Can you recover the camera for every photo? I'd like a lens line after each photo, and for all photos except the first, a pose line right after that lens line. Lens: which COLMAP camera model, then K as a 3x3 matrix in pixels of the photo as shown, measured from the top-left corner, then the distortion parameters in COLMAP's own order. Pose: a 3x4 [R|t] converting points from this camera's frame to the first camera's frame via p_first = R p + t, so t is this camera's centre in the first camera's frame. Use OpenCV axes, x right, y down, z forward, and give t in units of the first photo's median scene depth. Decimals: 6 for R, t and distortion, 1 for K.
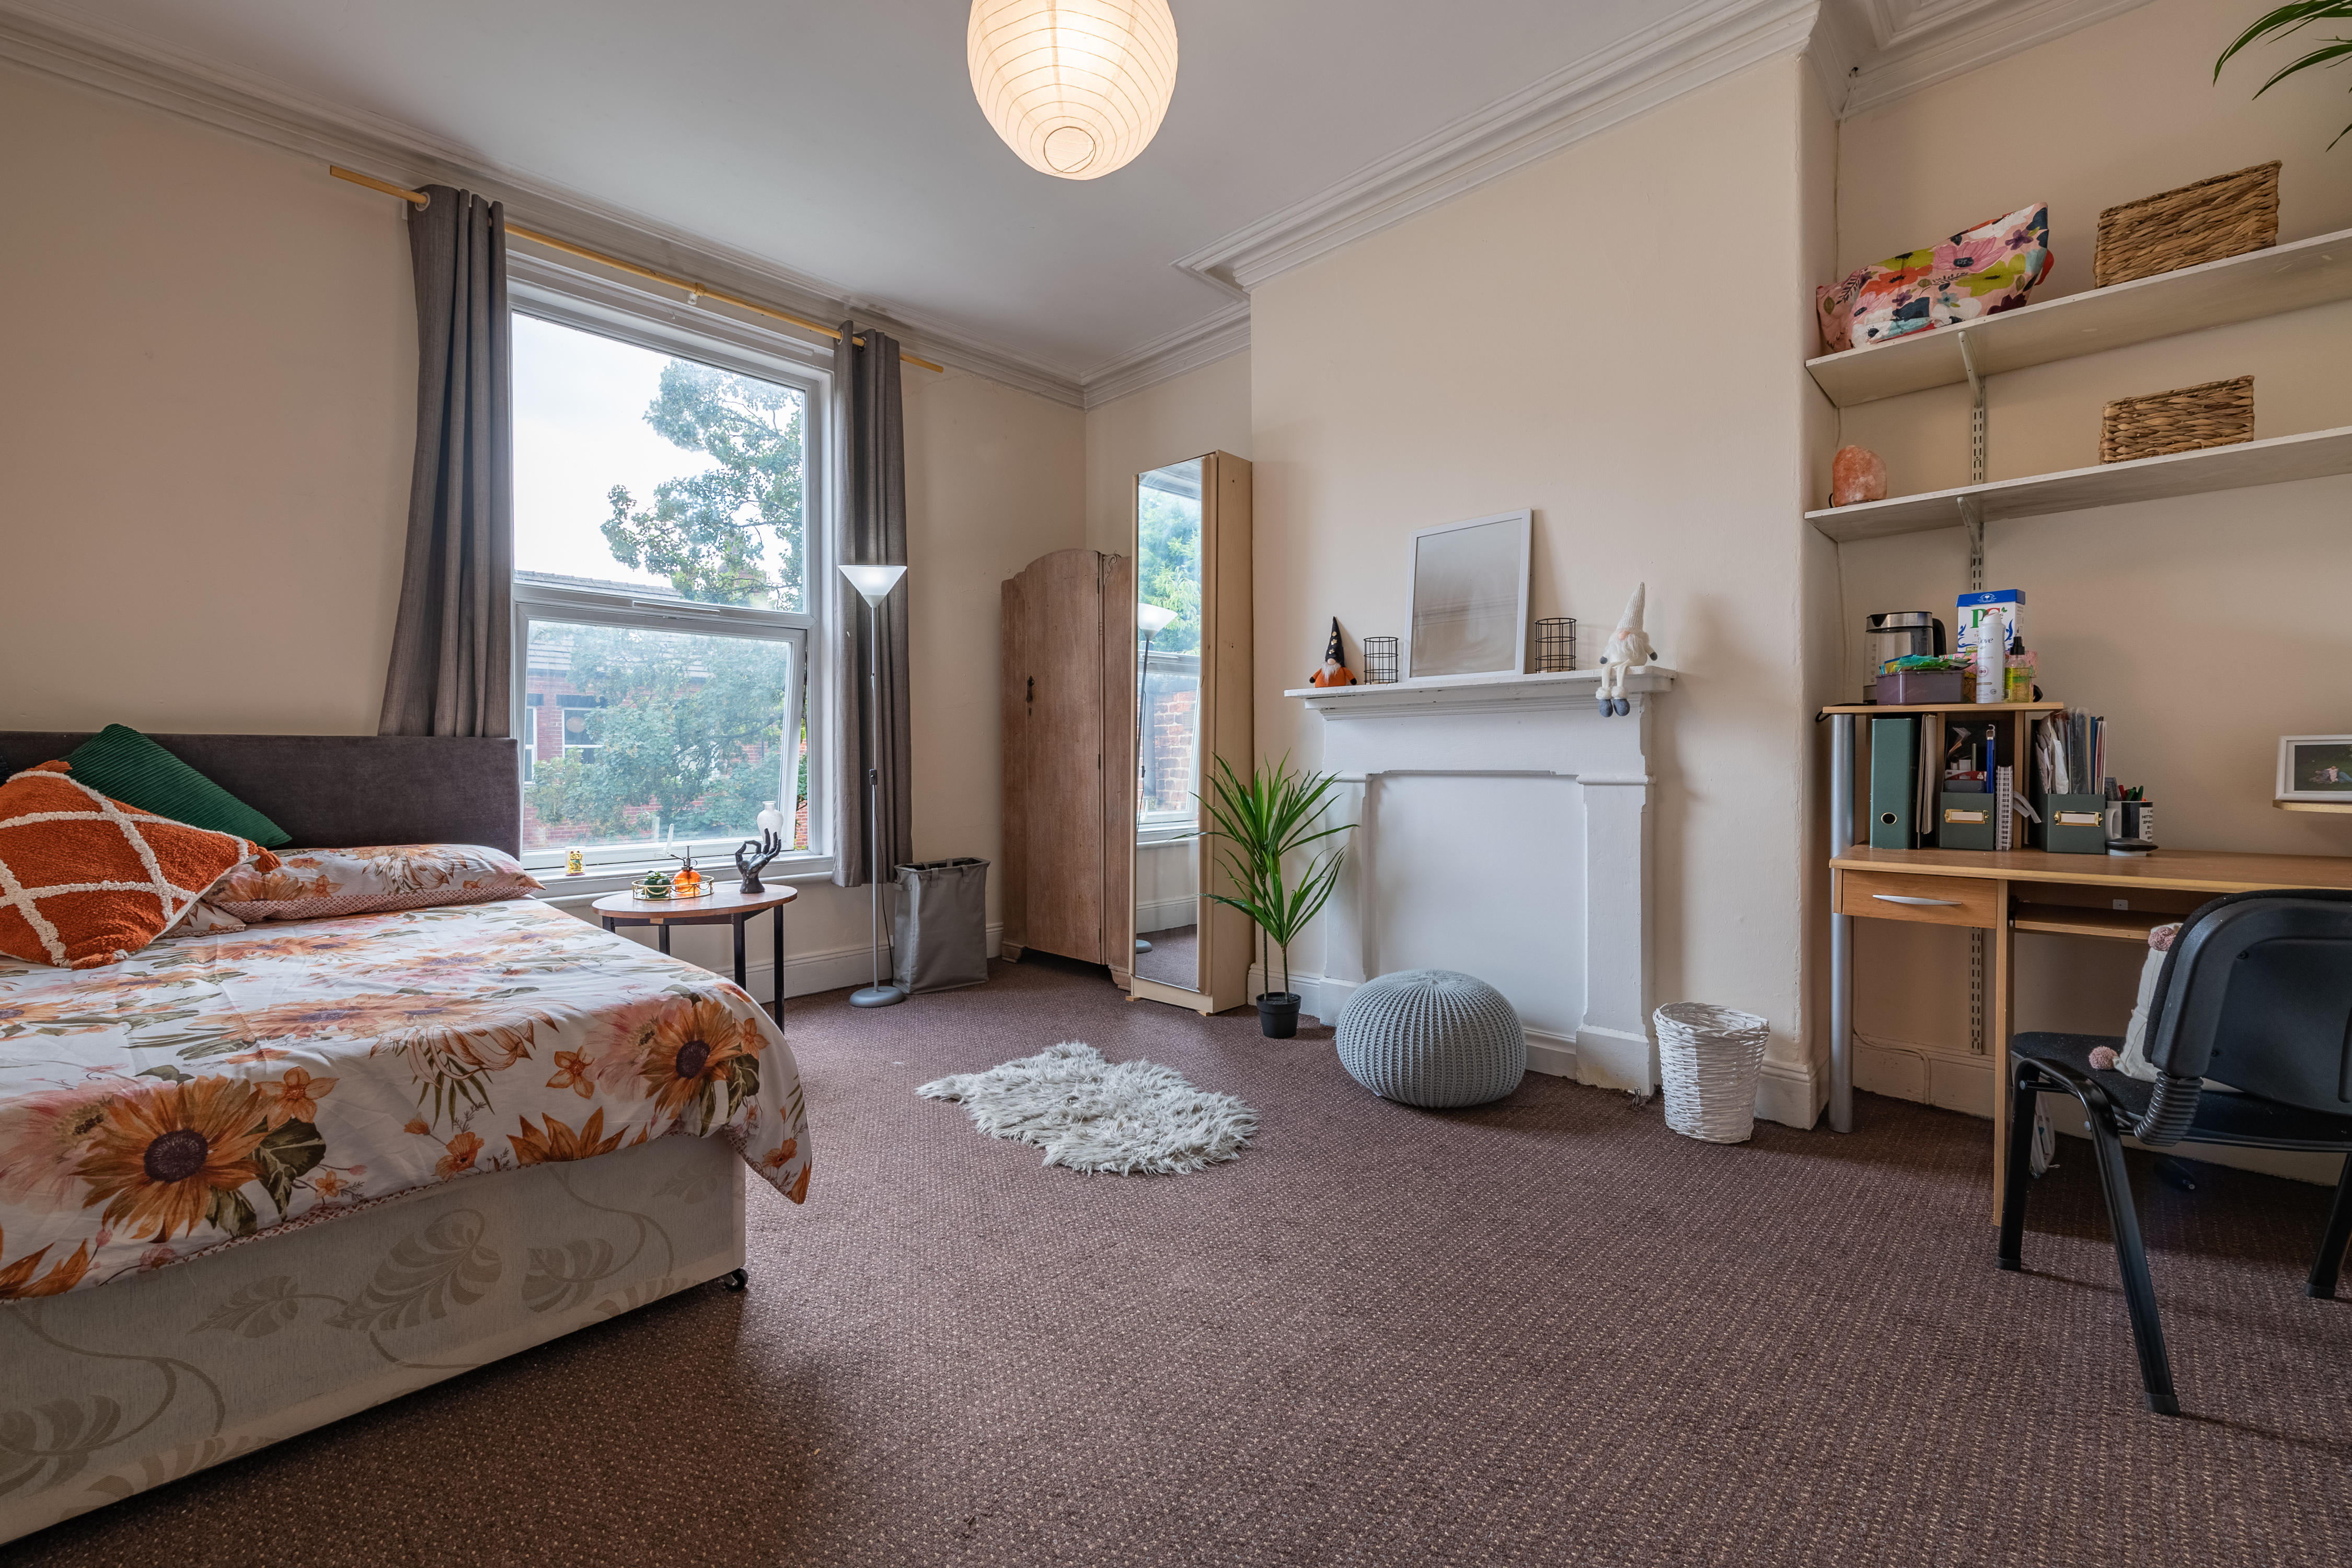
lens RADIAL K [[945.4, 0, 1178.7], [0, 945.4, 756.2], [0, 0, 1]] dist [-0.000109, -0.000086]
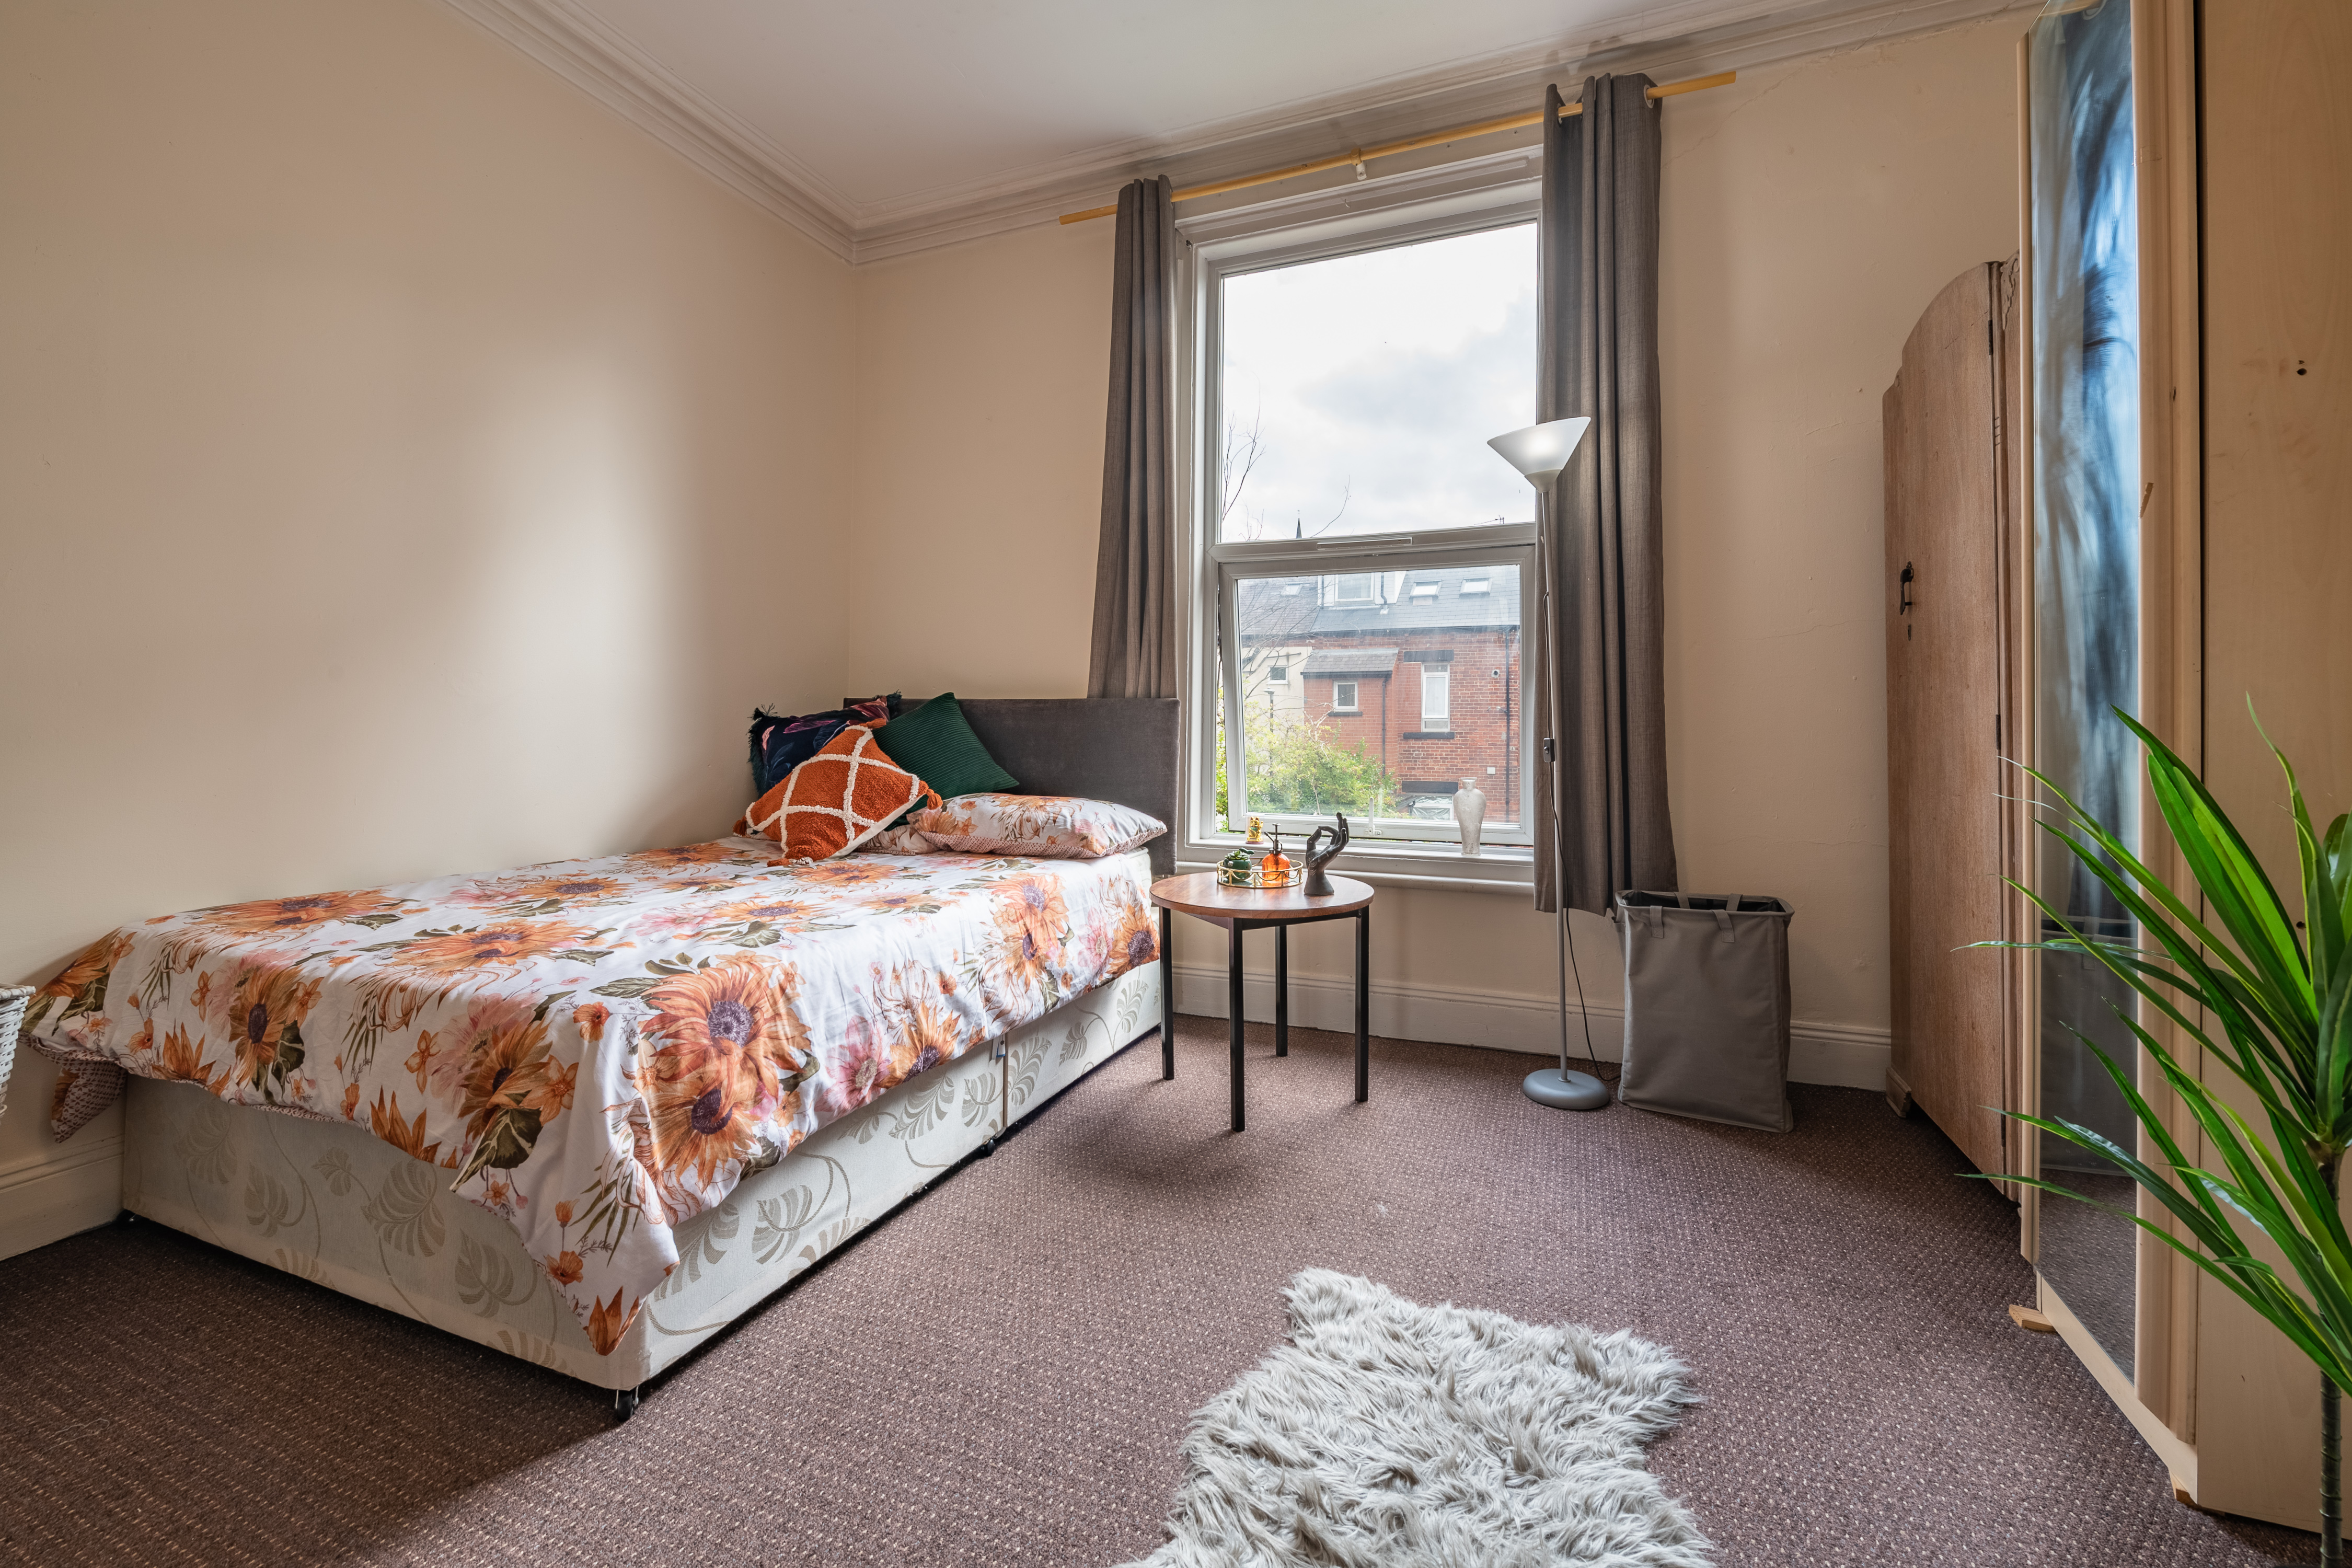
lens RADIAL K [[959.4, 0, 1176.8], [0, 959.4, 703.0], [0, 0, 1]] dist [0.000324, -0.000116]
pose [[0.385991, -0.013286, -0.922407, 0.264198], [-0.004347, 0.999859, -0.016221, 0.001866], [0.922492, 0.010271, 0.385879, 0.694241]]
